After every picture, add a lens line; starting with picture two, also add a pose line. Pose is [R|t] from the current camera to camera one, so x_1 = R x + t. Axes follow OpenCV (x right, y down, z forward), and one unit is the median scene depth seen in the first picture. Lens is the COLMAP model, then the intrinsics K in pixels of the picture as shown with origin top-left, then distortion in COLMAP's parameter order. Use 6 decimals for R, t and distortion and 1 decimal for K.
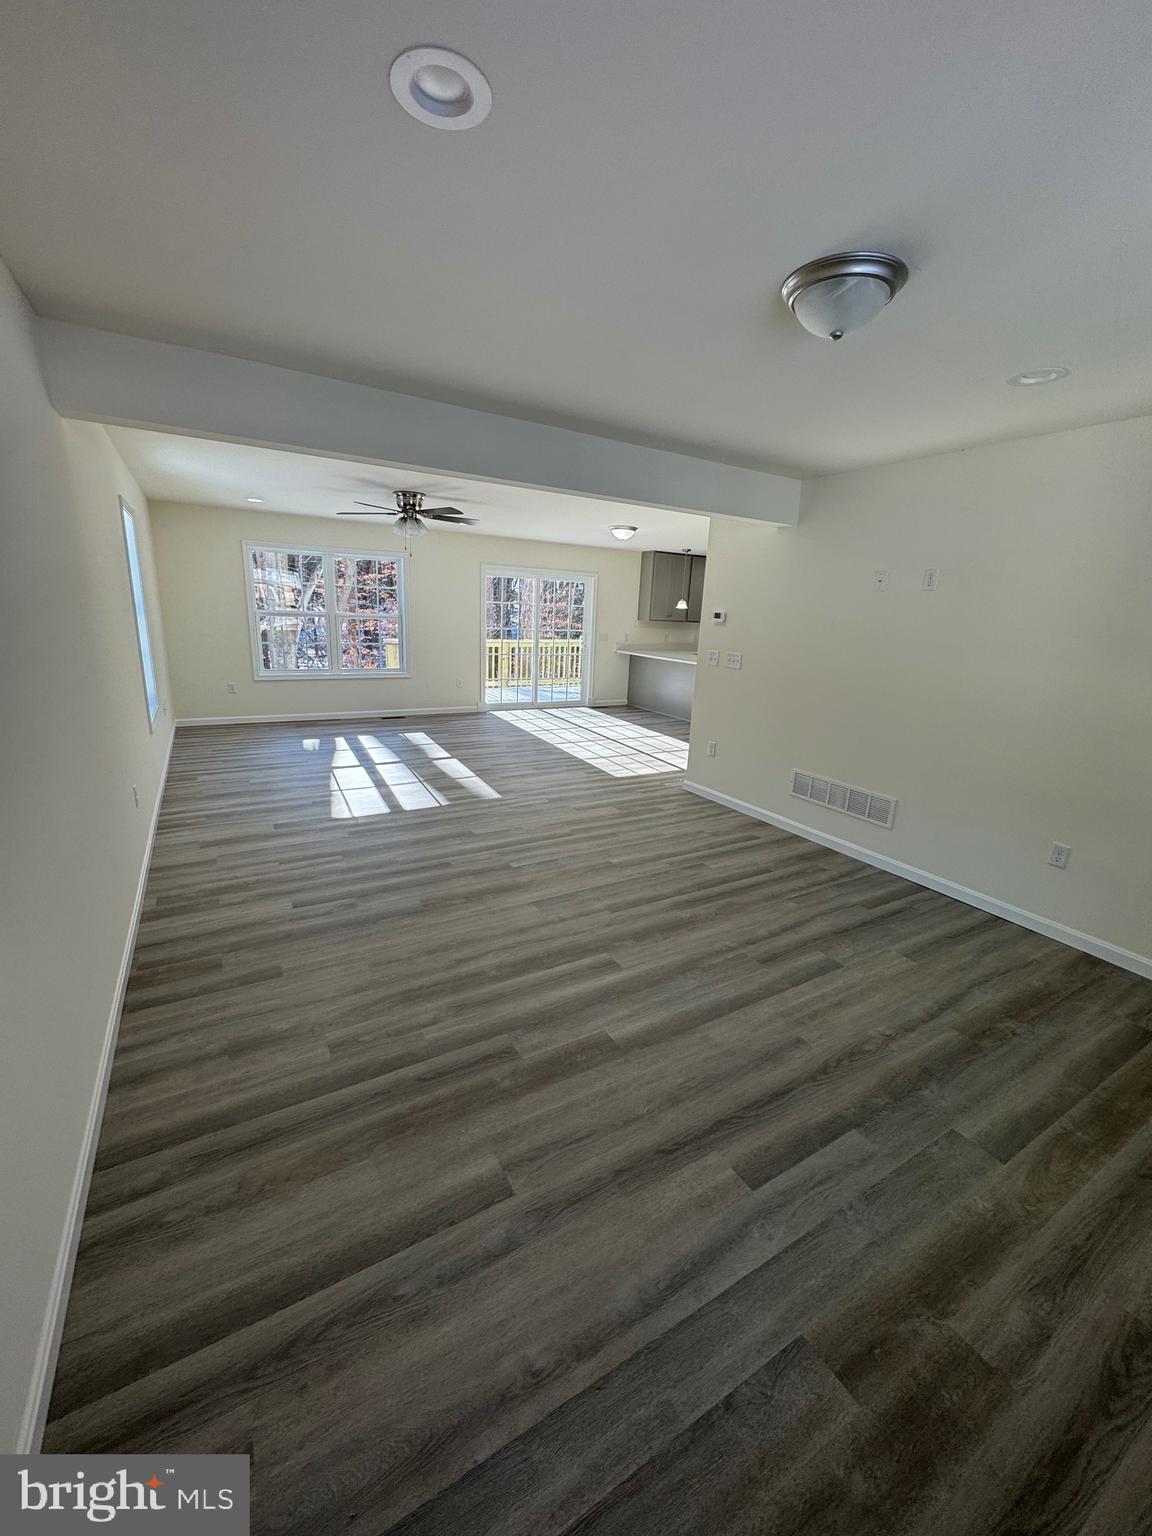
lens RADIAL K [[614.5, 0, 573.6], [0, 614.5, 765.5], [0, 0, 1]] dist [-0.004733, 0.000899]
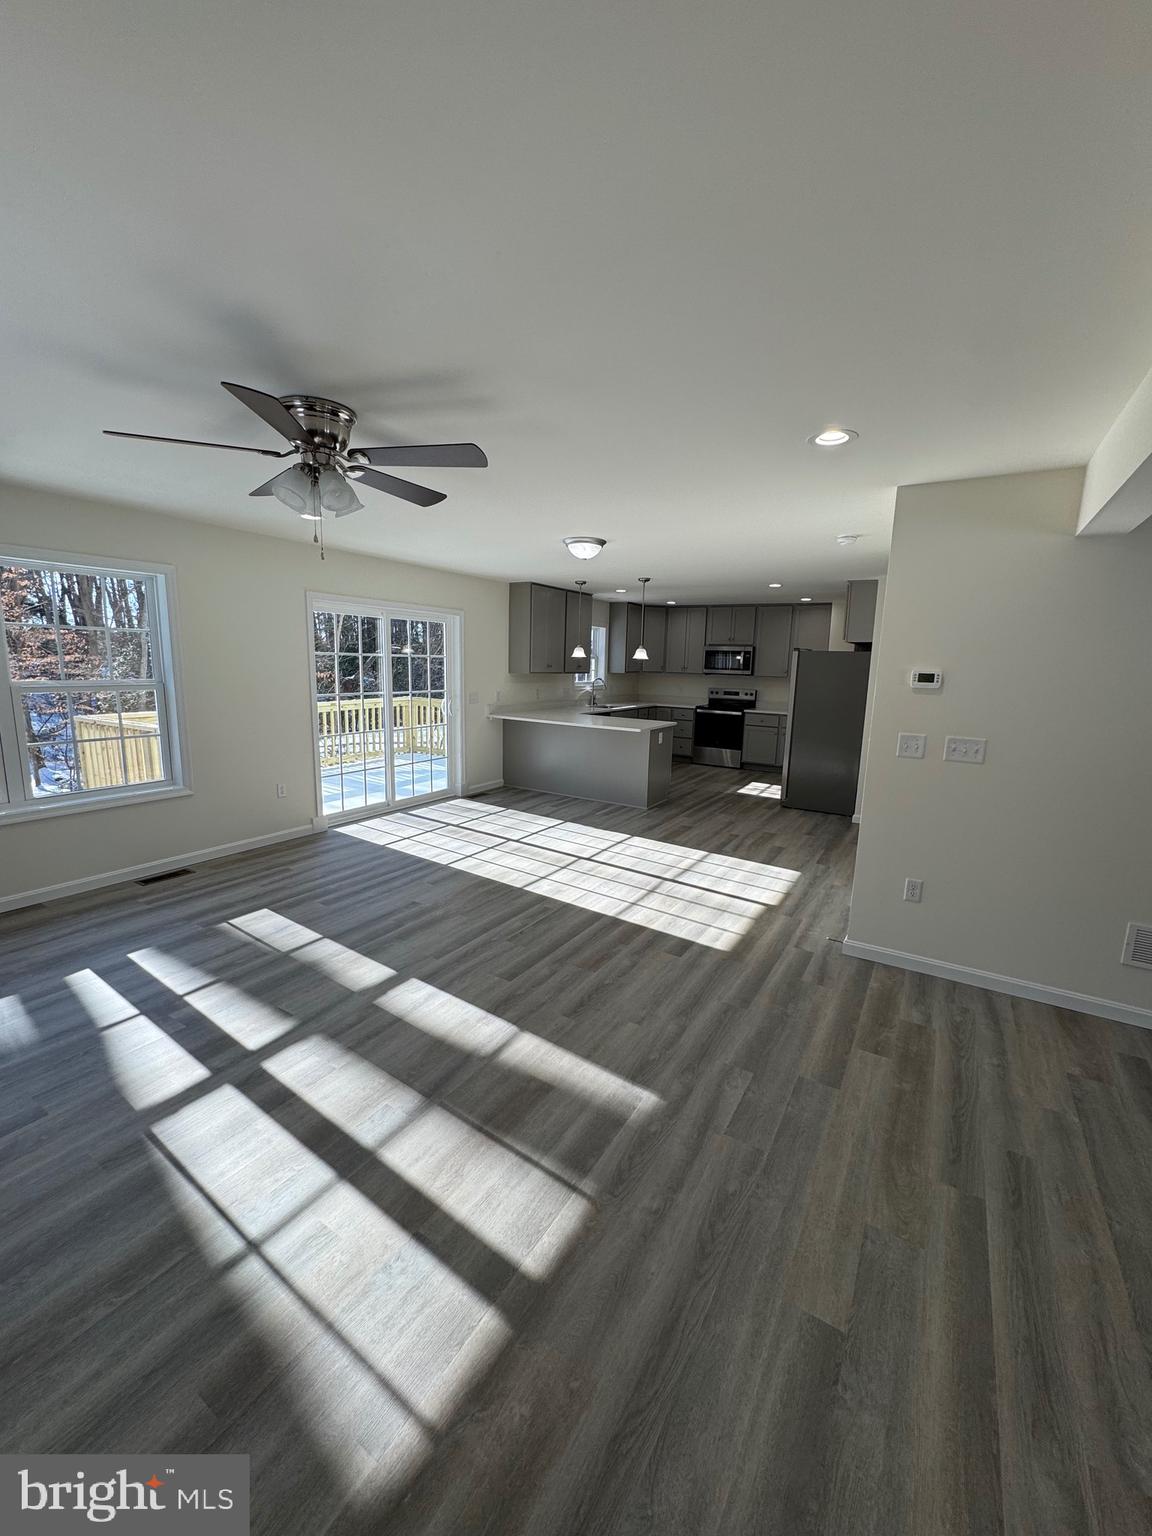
lens RADIAL K [[614.5, 0, 580.9], [0, 614.5, 772.4], [0, 0, 1]] dist [-0.004733, 0.000899]
pose [[0.882589, -0.106017, 0.458036, -0.508429], [0.129306, 0.991409, -0.019689, -0.264149], [-0.452014, 0.076604, 0.888715, 0.895689]]
